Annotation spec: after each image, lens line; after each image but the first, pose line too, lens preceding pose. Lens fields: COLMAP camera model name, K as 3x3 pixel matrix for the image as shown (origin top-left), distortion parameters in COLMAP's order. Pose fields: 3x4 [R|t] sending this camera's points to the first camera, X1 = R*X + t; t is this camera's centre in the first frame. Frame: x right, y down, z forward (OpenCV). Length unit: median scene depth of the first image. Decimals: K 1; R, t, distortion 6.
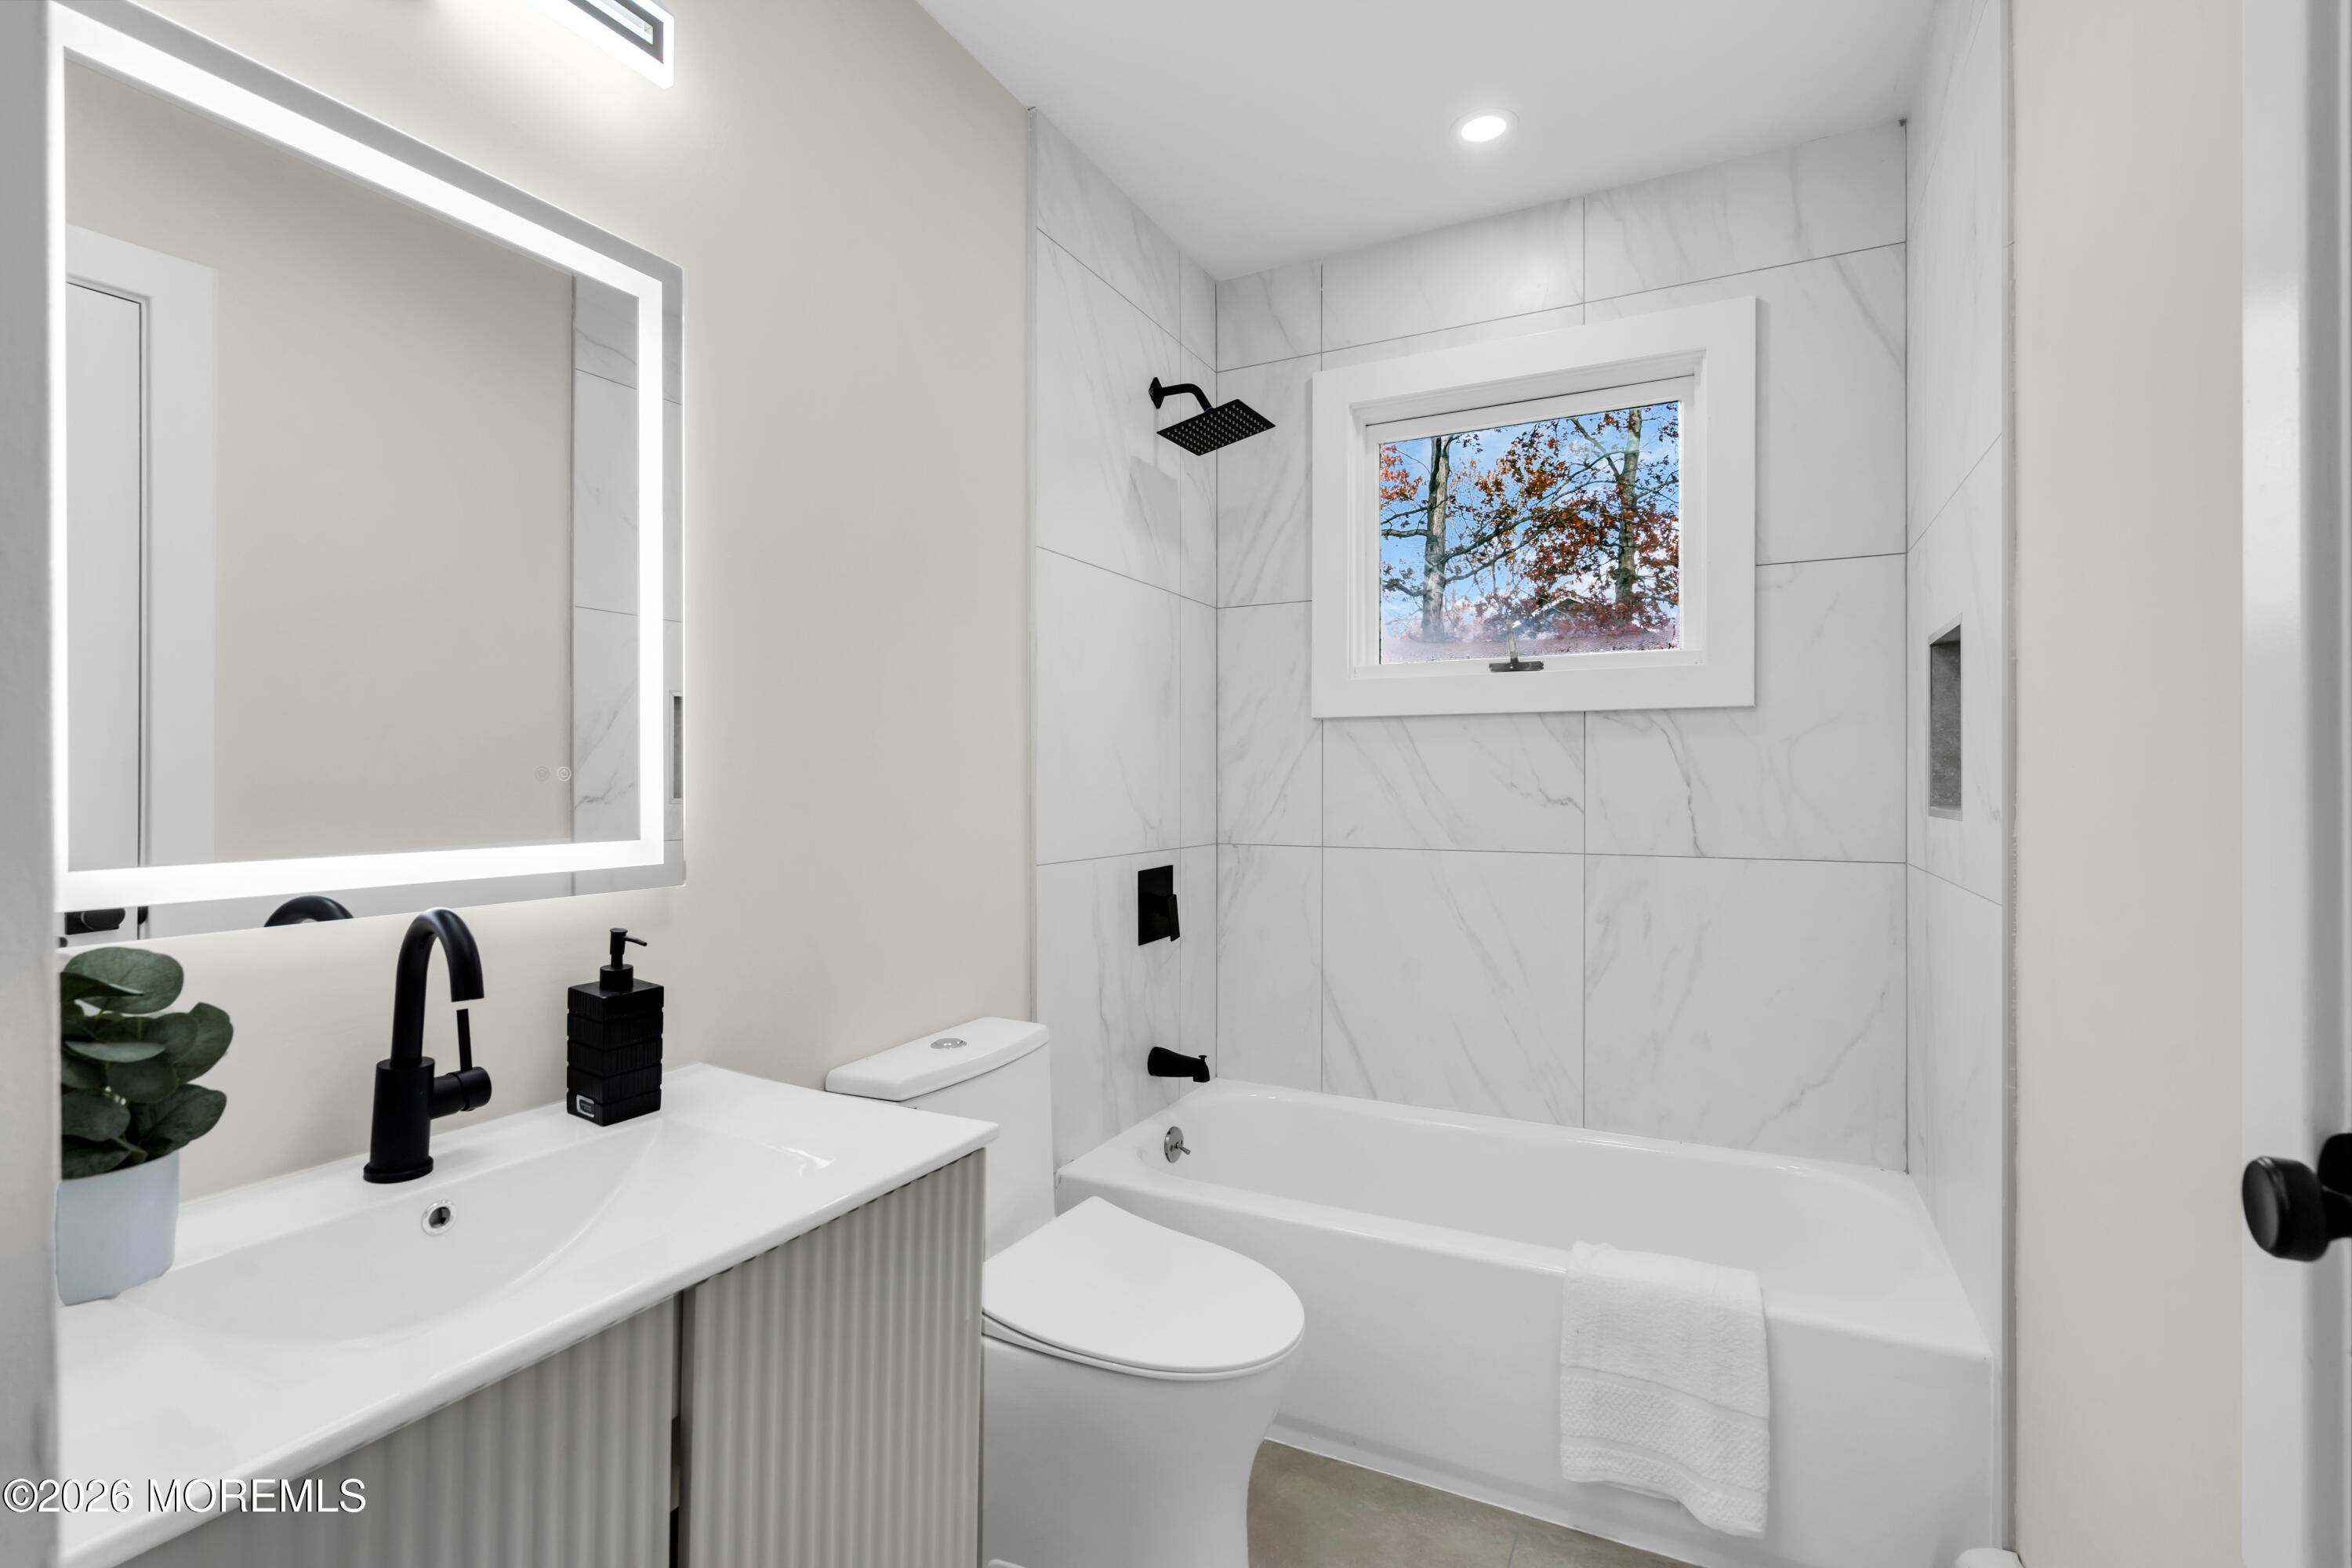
lens RADIAL K [[1075.5, 0, 1175.3], [0, 1075.5, 782.1], [0, 0, 1]] dist [-0.006061, 0.004196]
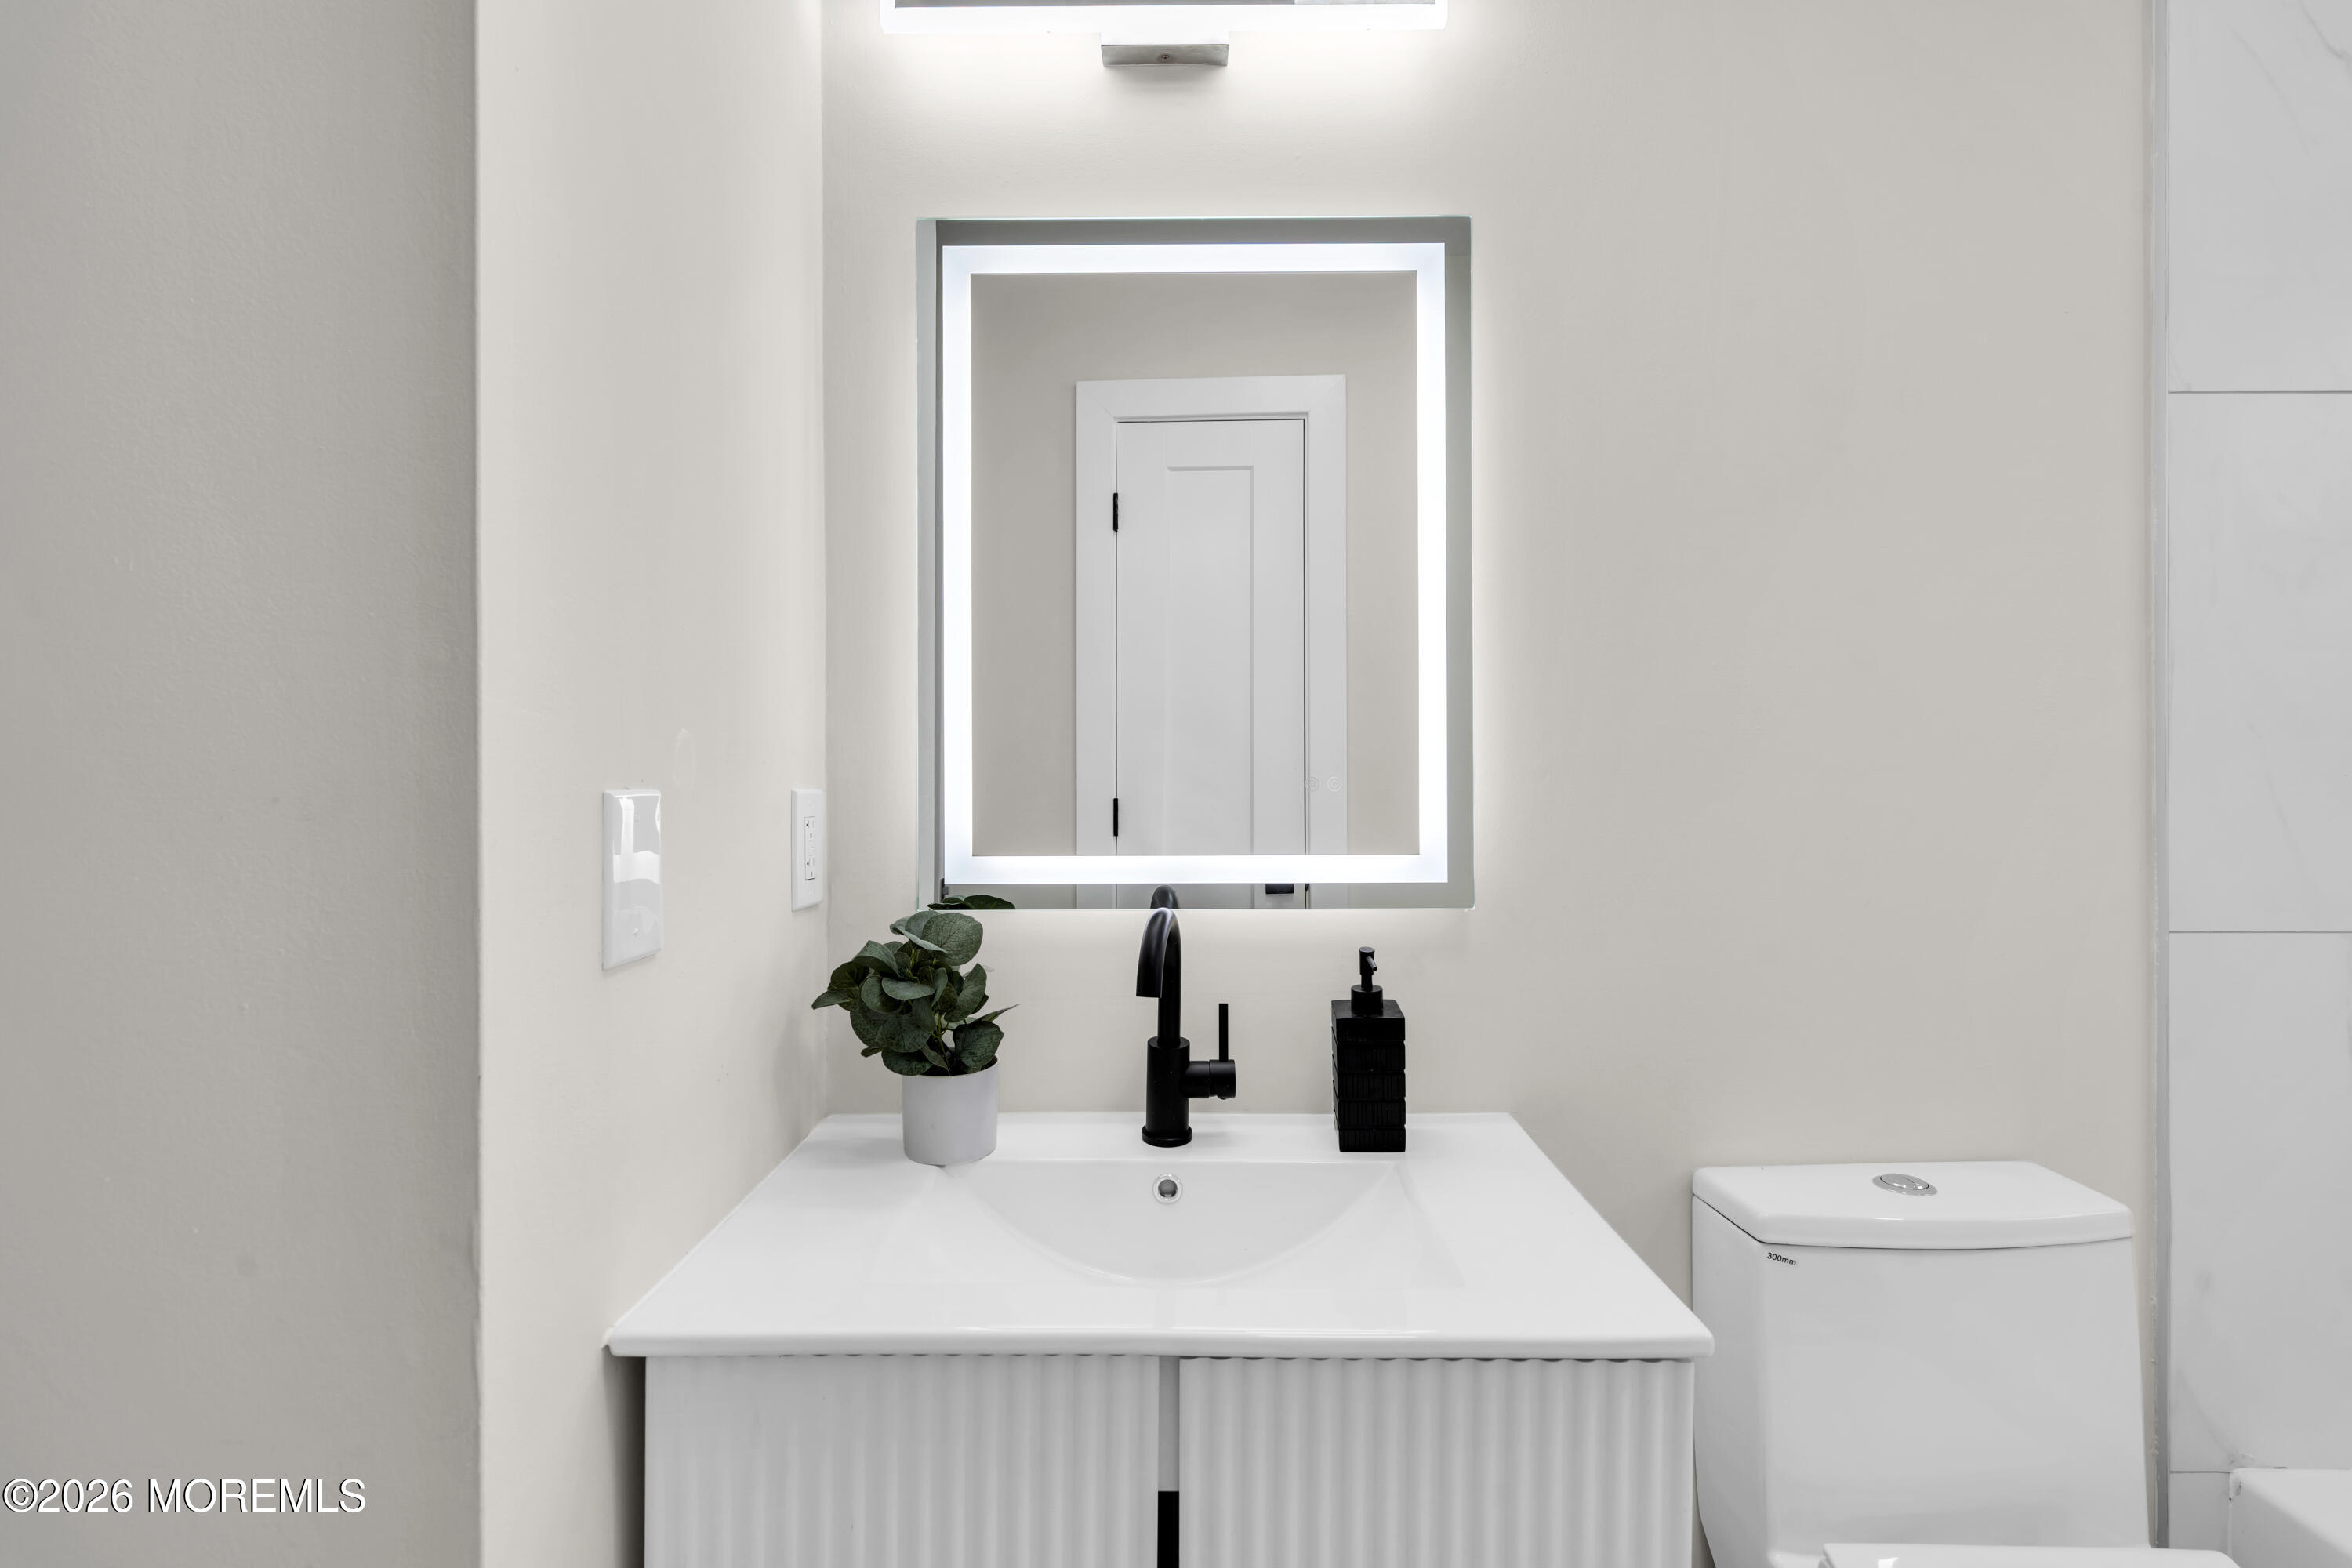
lens RADIAL K [[1075.5, 0, 1174.5], [0, 1075.5, 785.2], [0, 0, 1]] dist [-0.006061, 0.004196]
pose [[0.458137, -0.003210, -0.888876, 0.247347], [0.001975, 0.999995, -0.002594, -0.004446], [0.888879, -0.000568, 0.458141, 0.418156]]
